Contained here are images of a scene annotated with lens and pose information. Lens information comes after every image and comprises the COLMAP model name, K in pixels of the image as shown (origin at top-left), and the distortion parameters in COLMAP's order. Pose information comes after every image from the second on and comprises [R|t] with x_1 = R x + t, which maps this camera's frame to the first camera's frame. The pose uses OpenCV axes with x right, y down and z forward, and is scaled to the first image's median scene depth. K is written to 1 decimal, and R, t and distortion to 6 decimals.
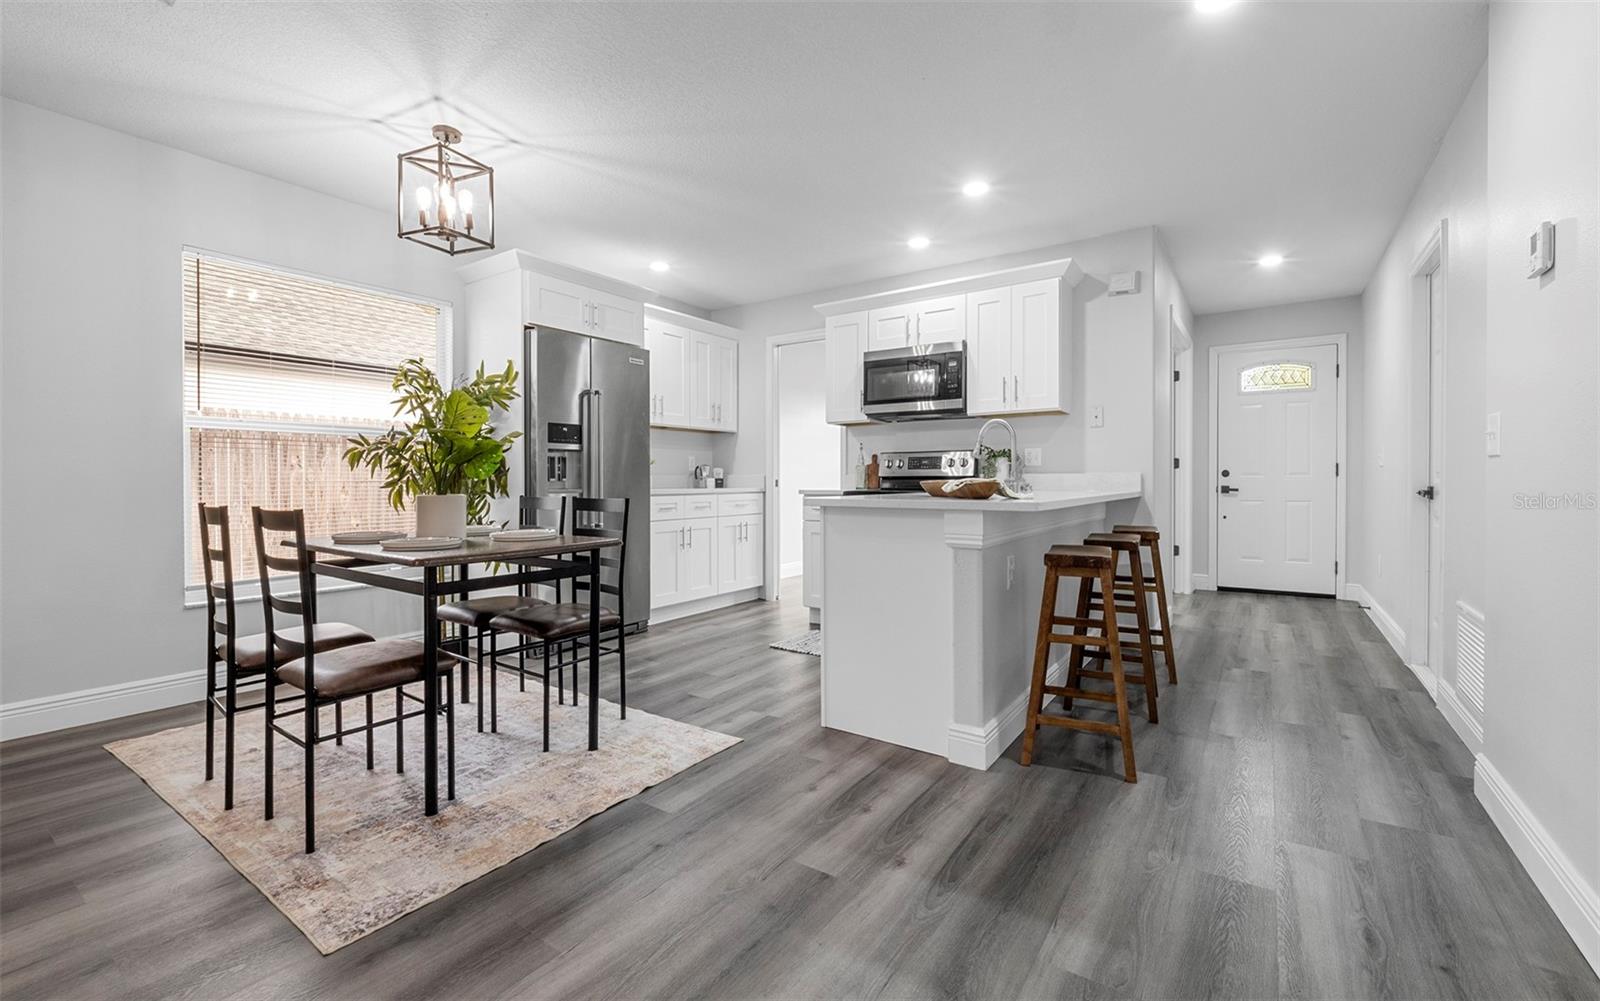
lens RADIAL K [[664.9, 0, 799.4], [0, 664.9, 487.9], [0, 0, 1]] dist [0.000603, -0.008015]
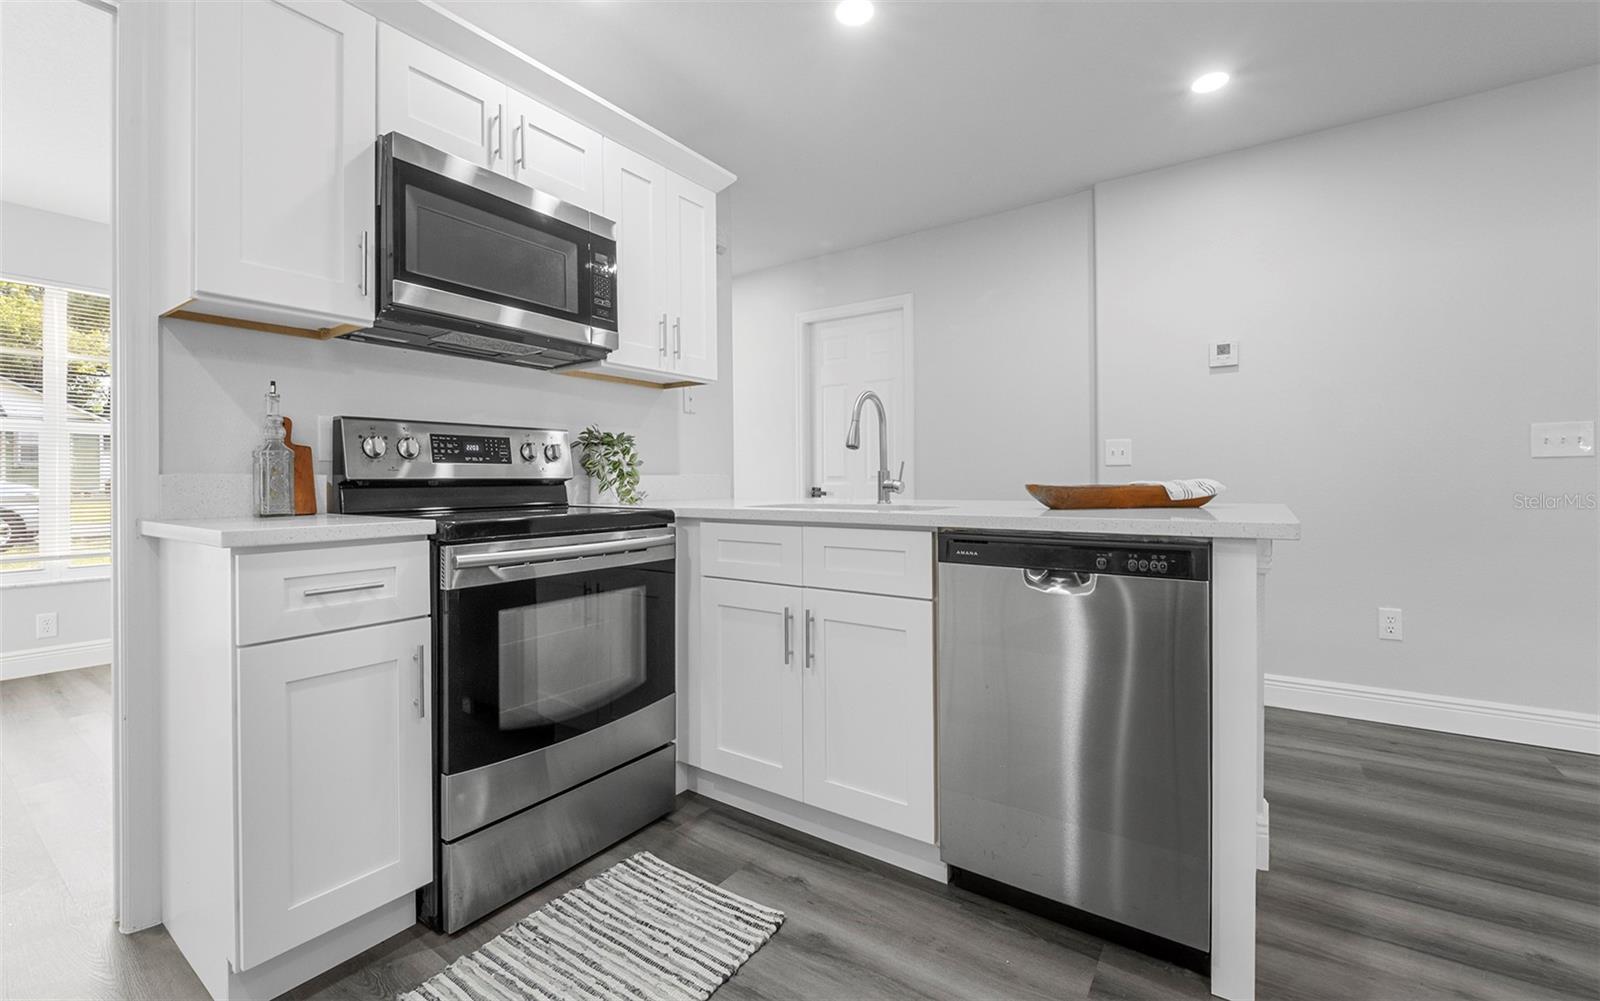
lens RADIAL K [[664.9, 0, 796.9], [0, 664.9, 478.8], [0, 0, 1]] dist [0.000603, -0.008015]
pose [[-0.001557, 0.000742, 0.999999, -0.298583], [0.021439, 0.999770, -0.000708, -0.015539], [-0.999769, 0.021438, -0.001572, 0.910350]]
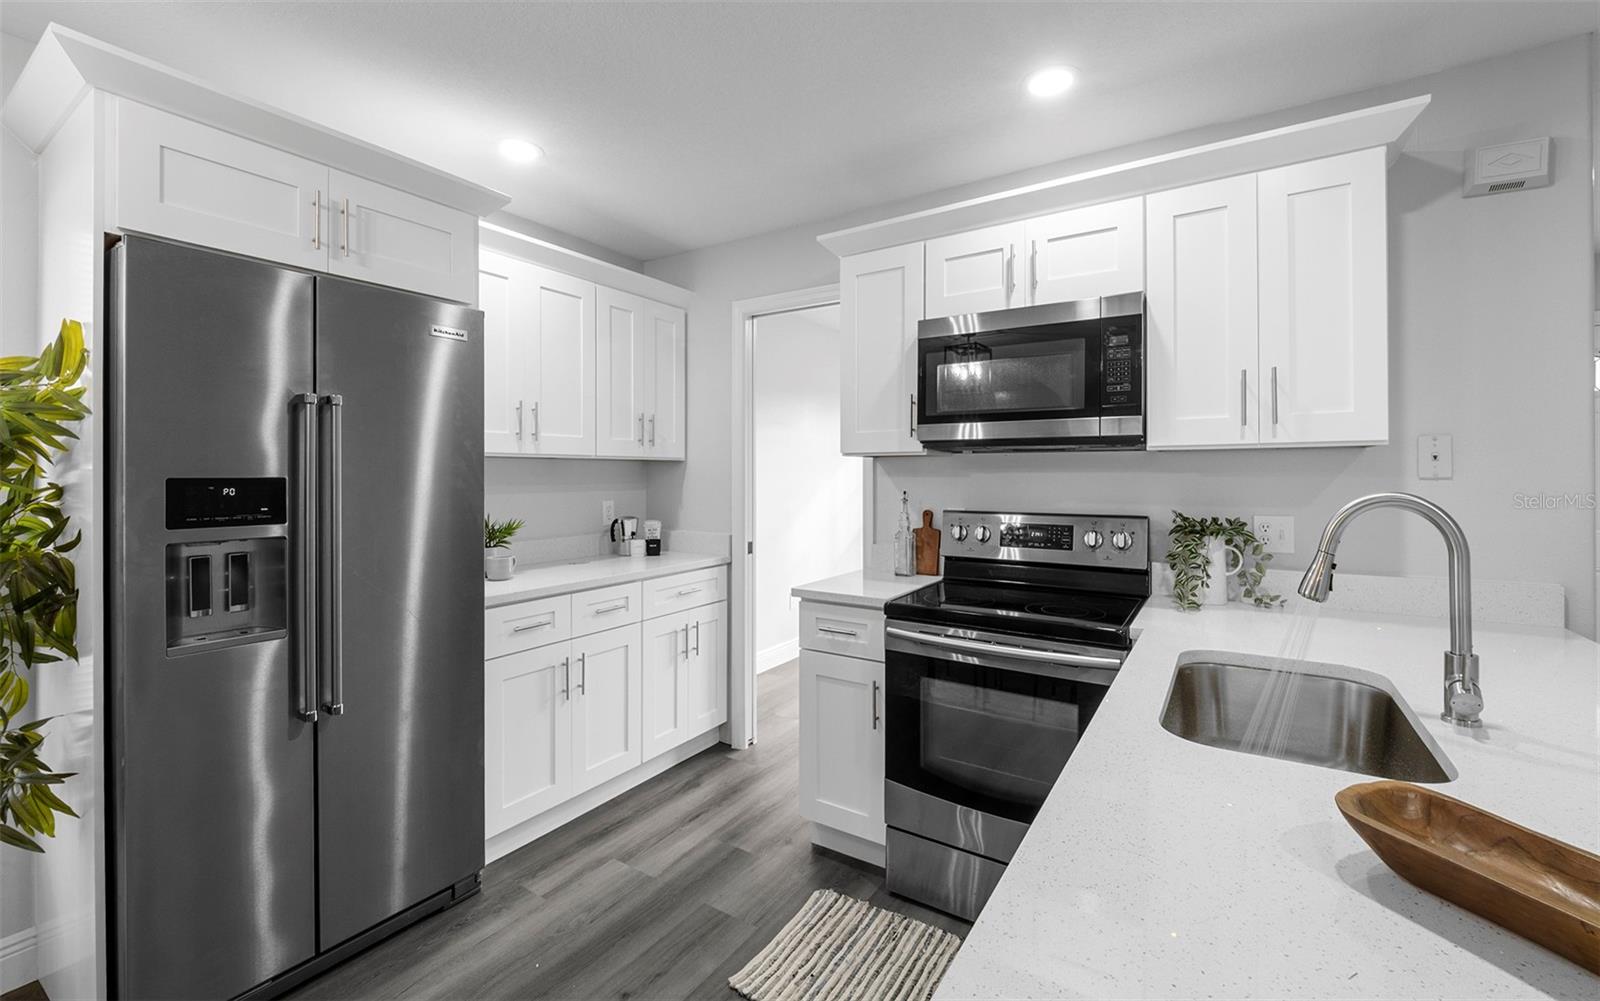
lens RADIAL K [[664.9, 0, 801.7], [0, 664.9, 473.0], [0, 0, 1]] dist [0.000603, -0.008015]
pose [[0.999517, 0.000358, 0.031061, -0.009837], [0.000089, 0.999897, -0.014369, -0.092069], [-0.031063, 0.014364, 0.999414, 0.570655]]
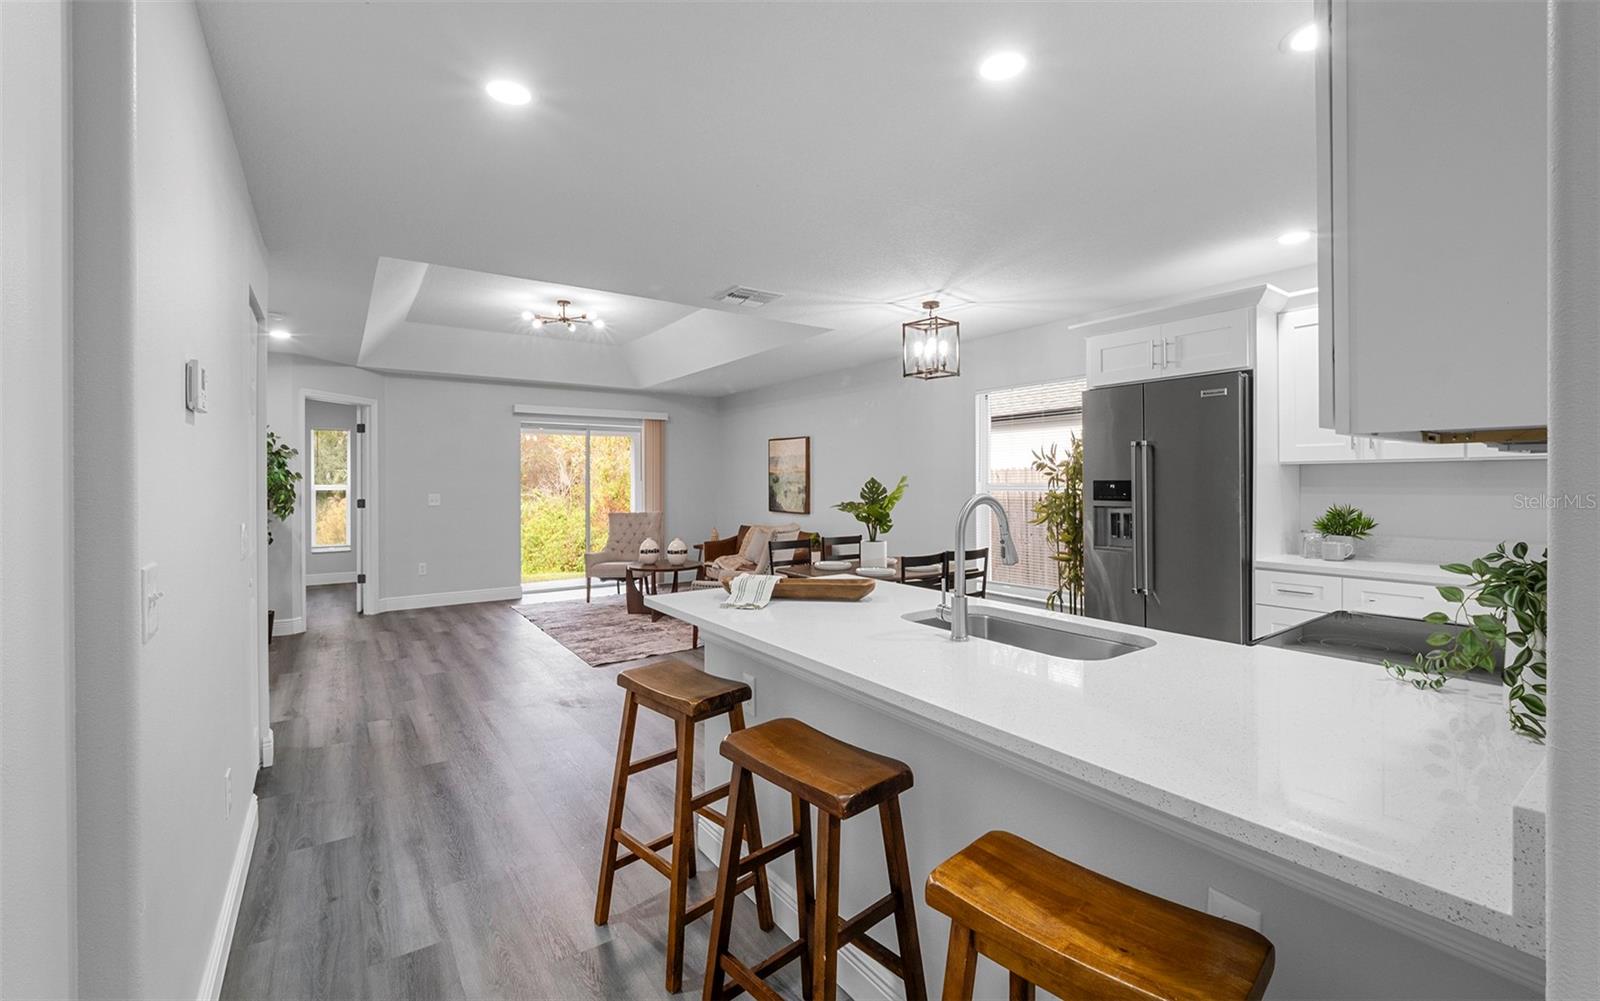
lens RADIAL K [[664.9, 0, 799.2], [0, 664.9, 477.8], [0, 0, 1]] dist [0.000603, -0.008015]
pose [[-0.346639, 0.000582, -0.937998, 0.718308], [-0.005508, 0.999981, 0.002656, -0.099356], [0.937982, 0.006087, -0.346630, 0.893037]]
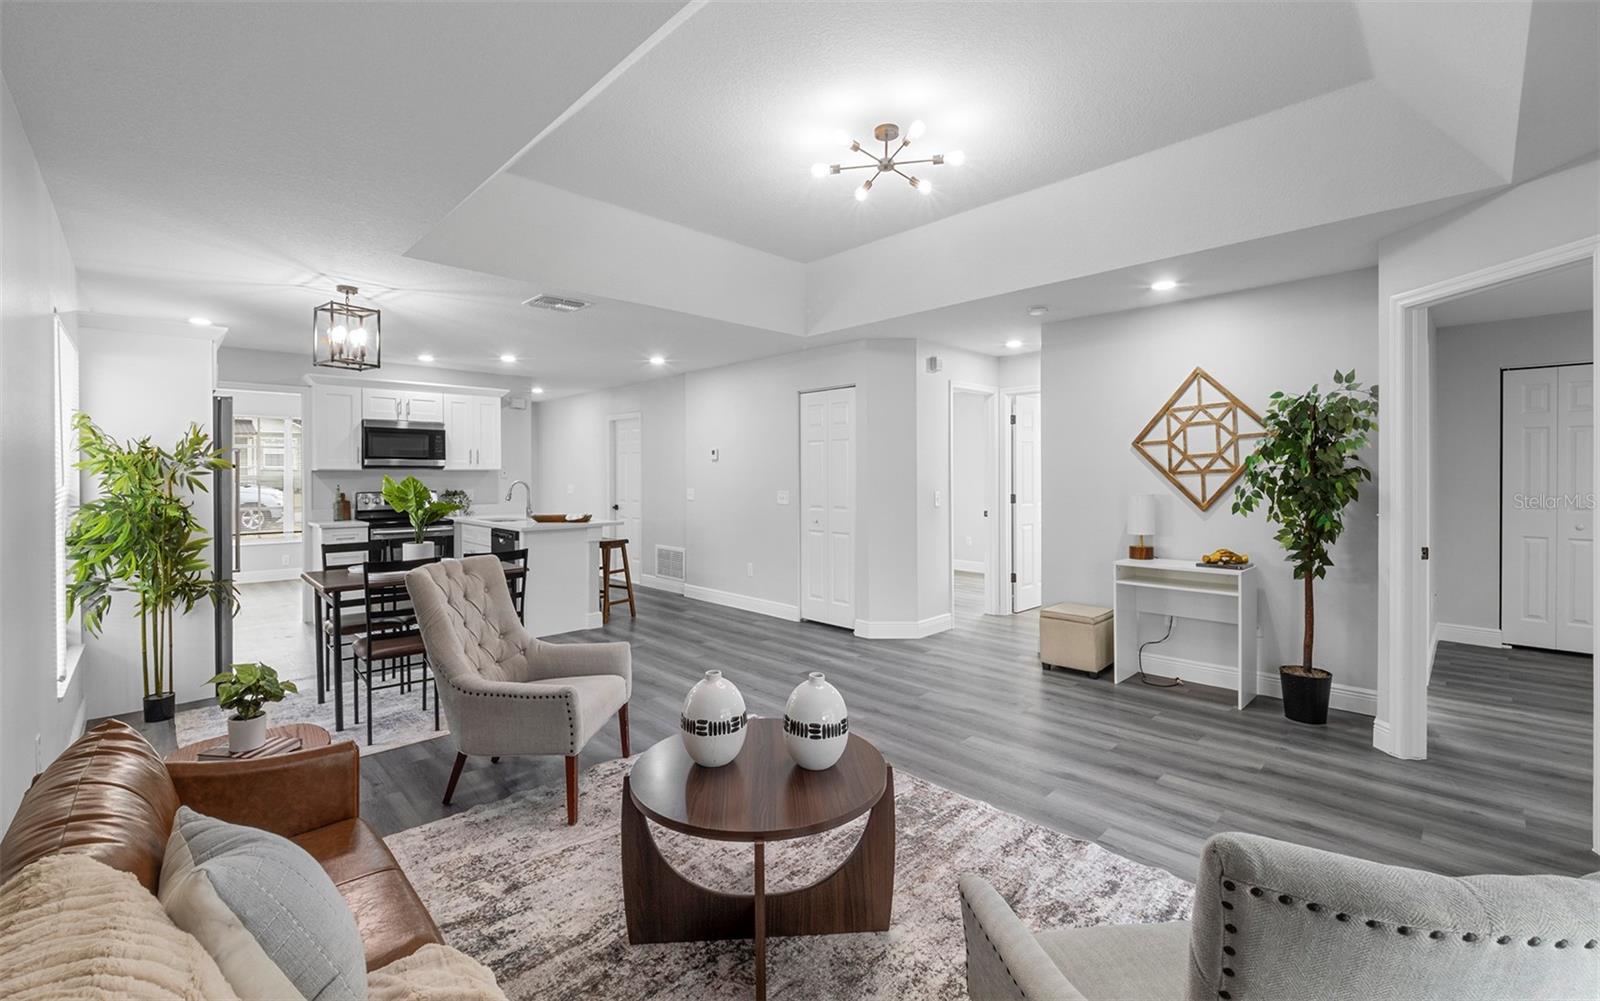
lens RADIAL K [[664.9, 0, 802.7], [0, 664.9, 485.1], [0, 0, 1]] dist [0.000603, -0.008015]
pose [[0.182717, -0.016030, 0.983035, -1.236951], [0.016348, 0.999778, 0.013264, -0.086584], [-0.983030, 0.013647, 0.182939, -0.141836]]
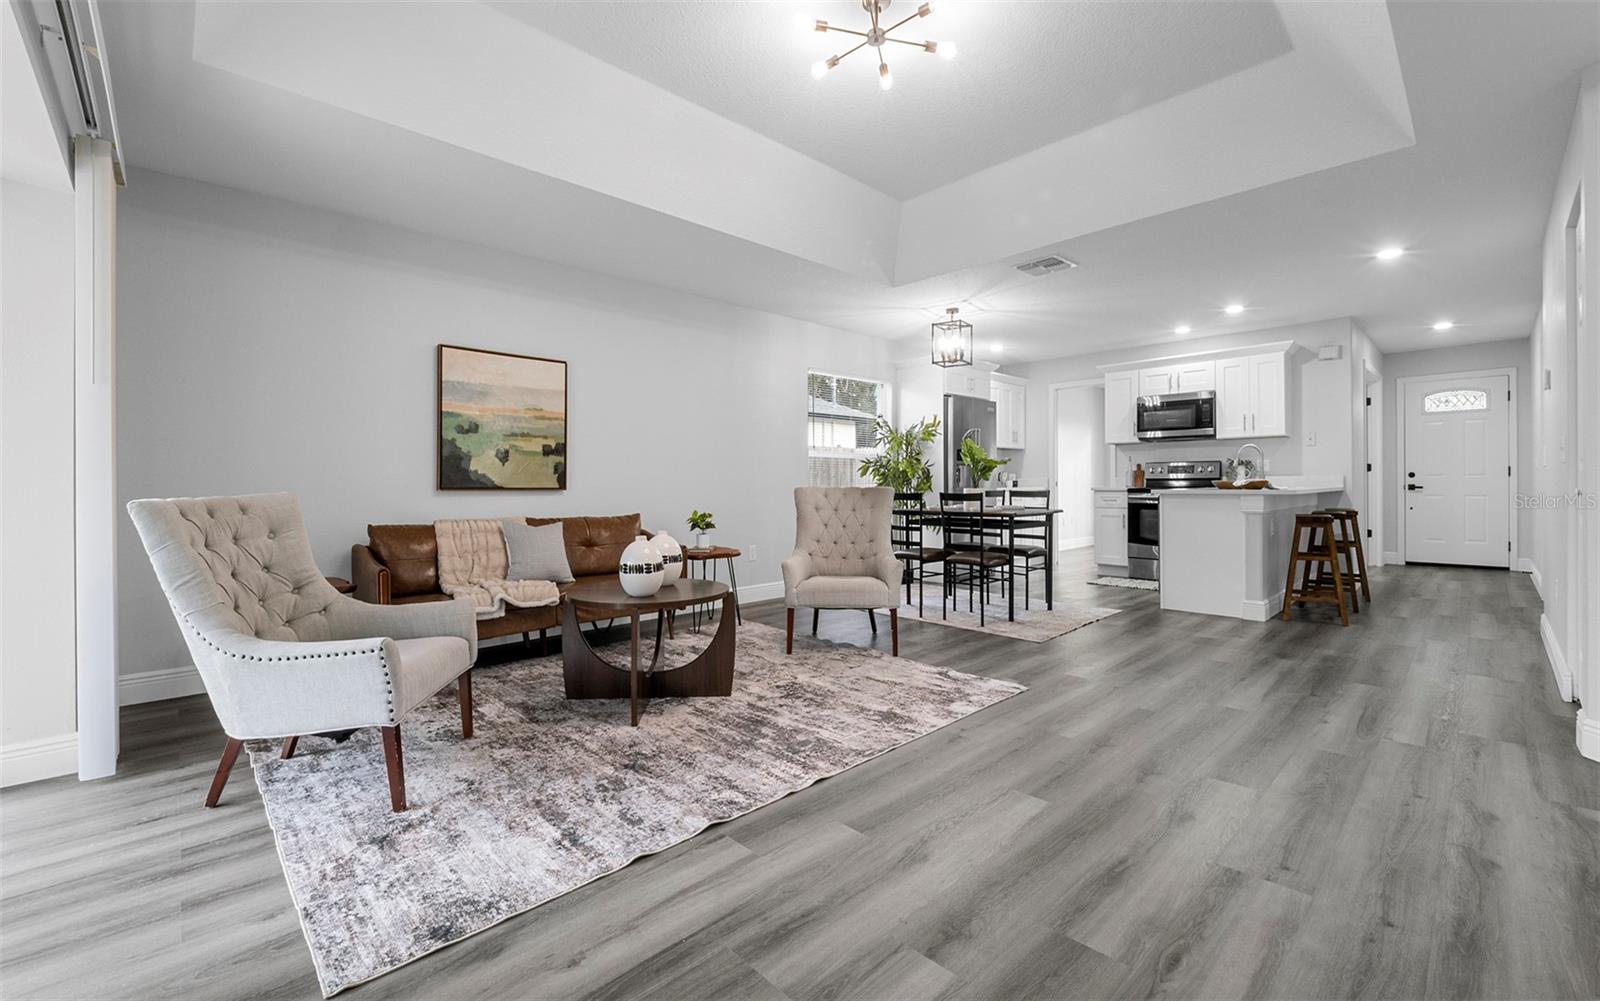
lens RADIAL K [[664.9, 0, 799.1], [0, 664.9, 486.7], [0, 0, 1]] dist [0.000603, -0.008015]
pose [[0.980630, -0.004681, -0.195814, -0.426416], [0.003080, 0.999959, -0.008480, 0.013298], [0.195846, 0.007713, 0.980604, -0.760432]]
